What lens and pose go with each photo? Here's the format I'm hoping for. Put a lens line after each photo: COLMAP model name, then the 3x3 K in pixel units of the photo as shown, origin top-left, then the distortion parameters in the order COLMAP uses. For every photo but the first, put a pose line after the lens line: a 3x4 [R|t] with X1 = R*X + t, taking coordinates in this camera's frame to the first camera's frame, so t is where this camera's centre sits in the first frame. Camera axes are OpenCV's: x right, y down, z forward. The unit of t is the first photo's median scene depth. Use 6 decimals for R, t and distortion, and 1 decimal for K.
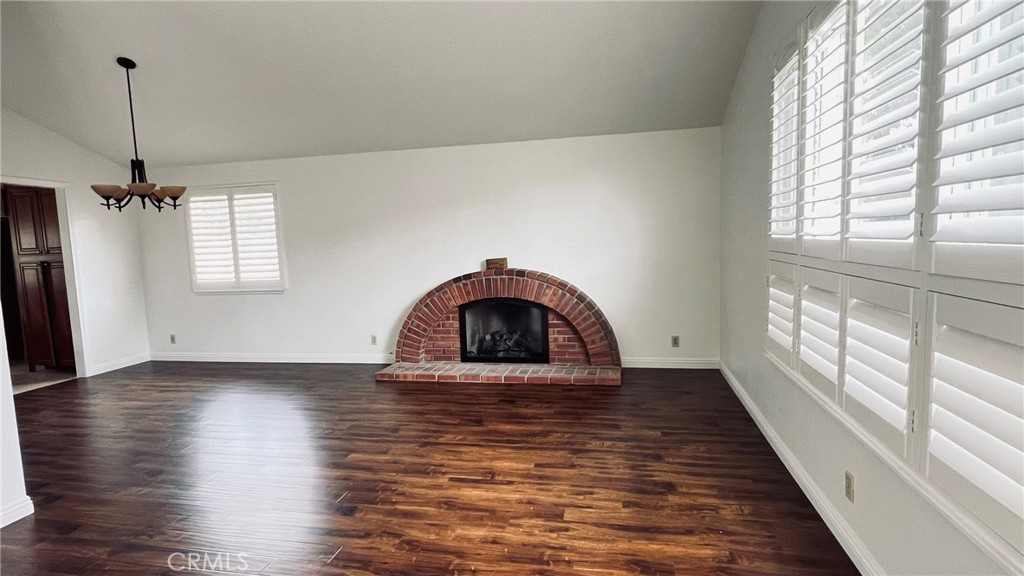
lens RADIAL K [[538.2, 0, 512.0], [0, 538.2, 288.0], [0, 0, 1]] dist [-0.001897, -0.000368]
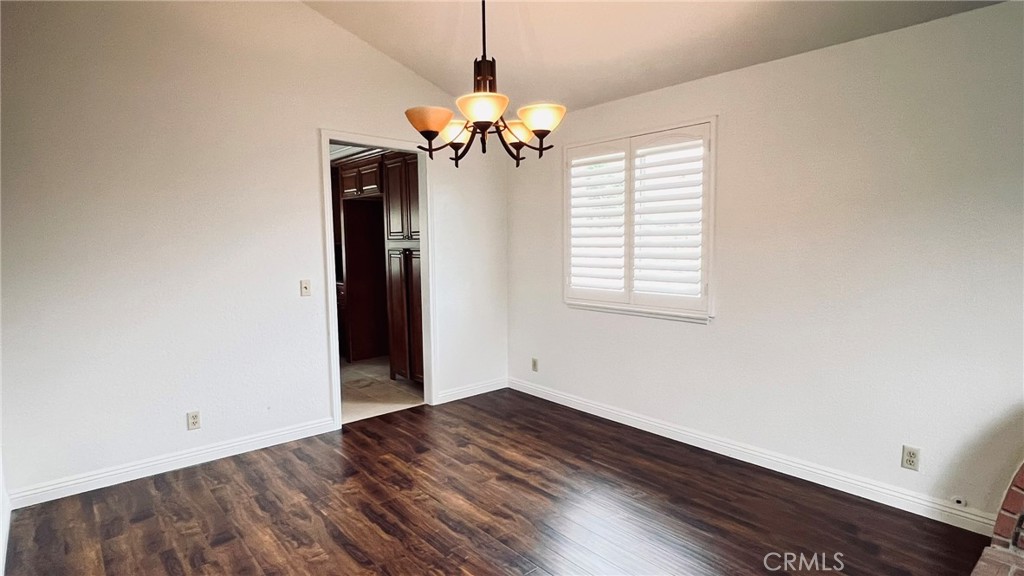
lens RADIAL K [[538.2, 0, 512.0], [0, 538.2, 288.0], [0, 0, 1]] dist [-0.001897, -0.000368]
pose [[0.796970, 0.082623, -0.598341, -0.261644], [-0.074873, 0.996474, 0.037873, -0.032976], [0.599360, 0.014616, 0.800346, 0.451387]]
